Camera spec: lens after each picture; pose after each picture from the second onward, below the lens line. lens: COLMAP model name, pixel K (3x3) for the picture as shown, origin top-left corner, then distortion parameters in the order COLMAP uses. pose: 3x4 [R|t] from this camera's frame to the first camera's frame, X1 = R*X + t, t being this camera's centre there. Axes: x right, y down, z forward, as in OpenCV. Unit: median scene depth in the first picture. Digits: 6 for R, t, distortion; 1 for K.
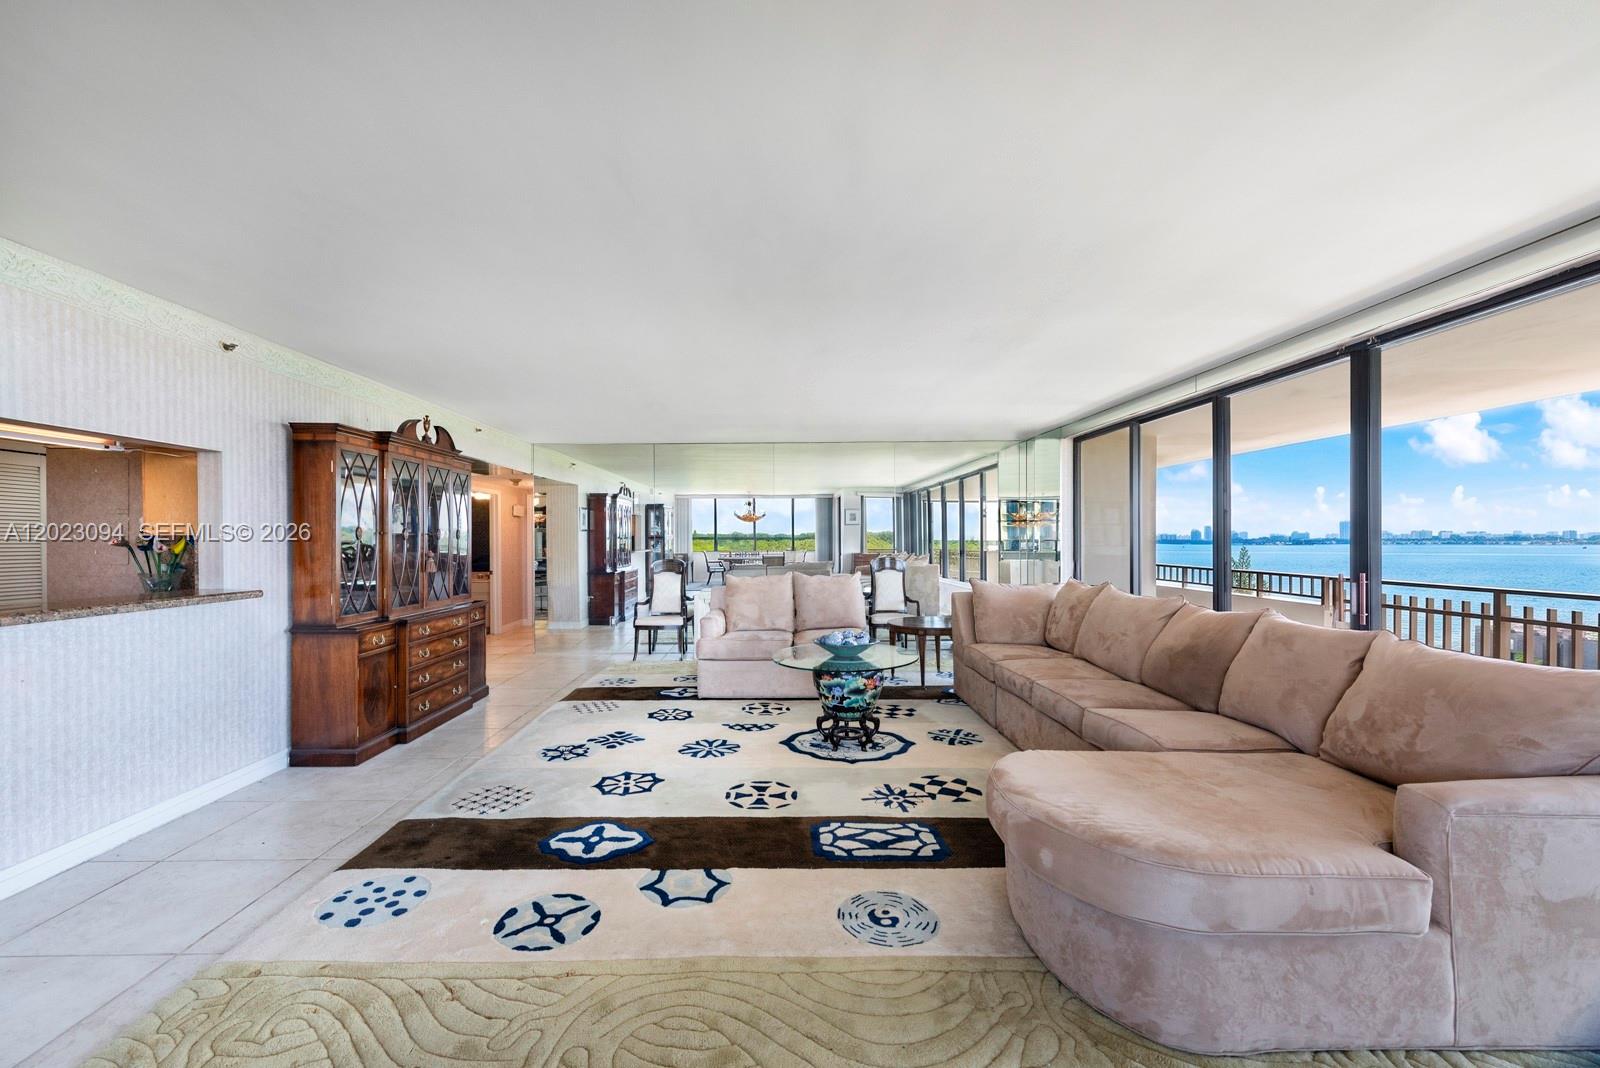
lens RADIAL K [[711.5, 0, 795.5], [0, 711.5, 537.5], [0, 0, 1]] dist [0.011737, -0.001755]
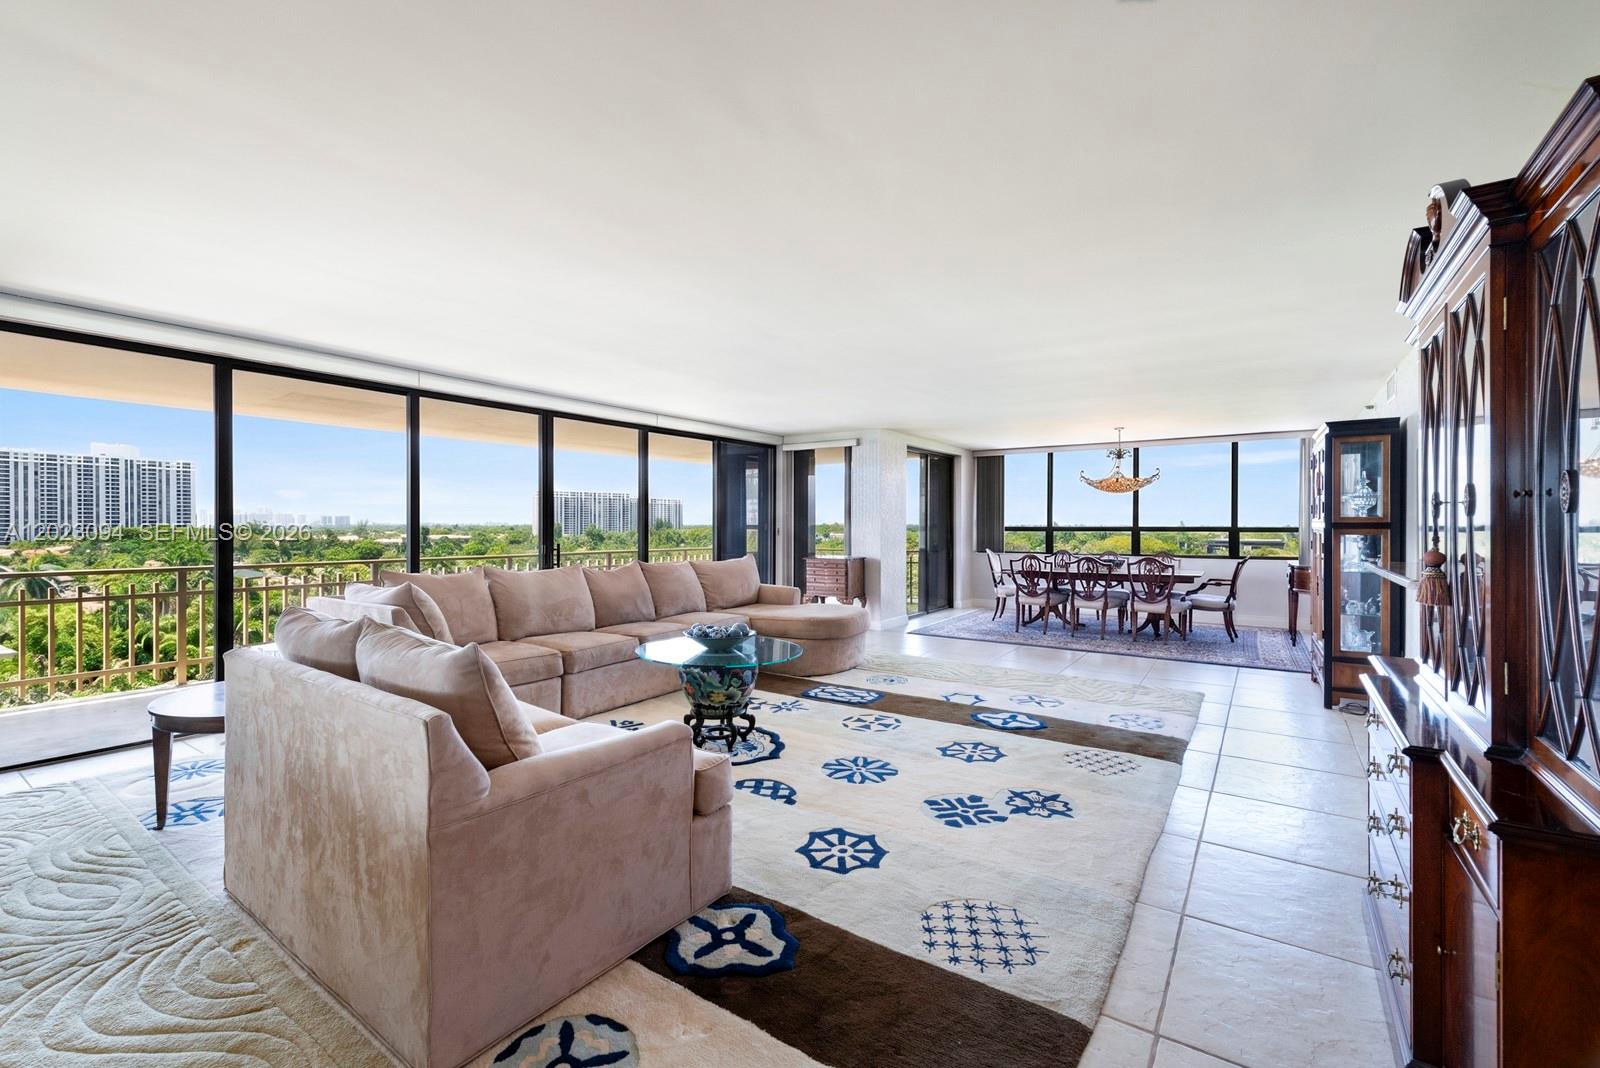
lens RADIAL K [[711.5, 0, 735.2], [0, 711.5, 531.0], [0, 0, 1]] dist [0.011737, -0.001755]
pose [[-0.781376, -0.000876, 0.624060, -0.645749], [0.001431, 0.999994, 0.003196, 0.014941], [-0.624059, 0.003390, -0.781370, 2.127989]]
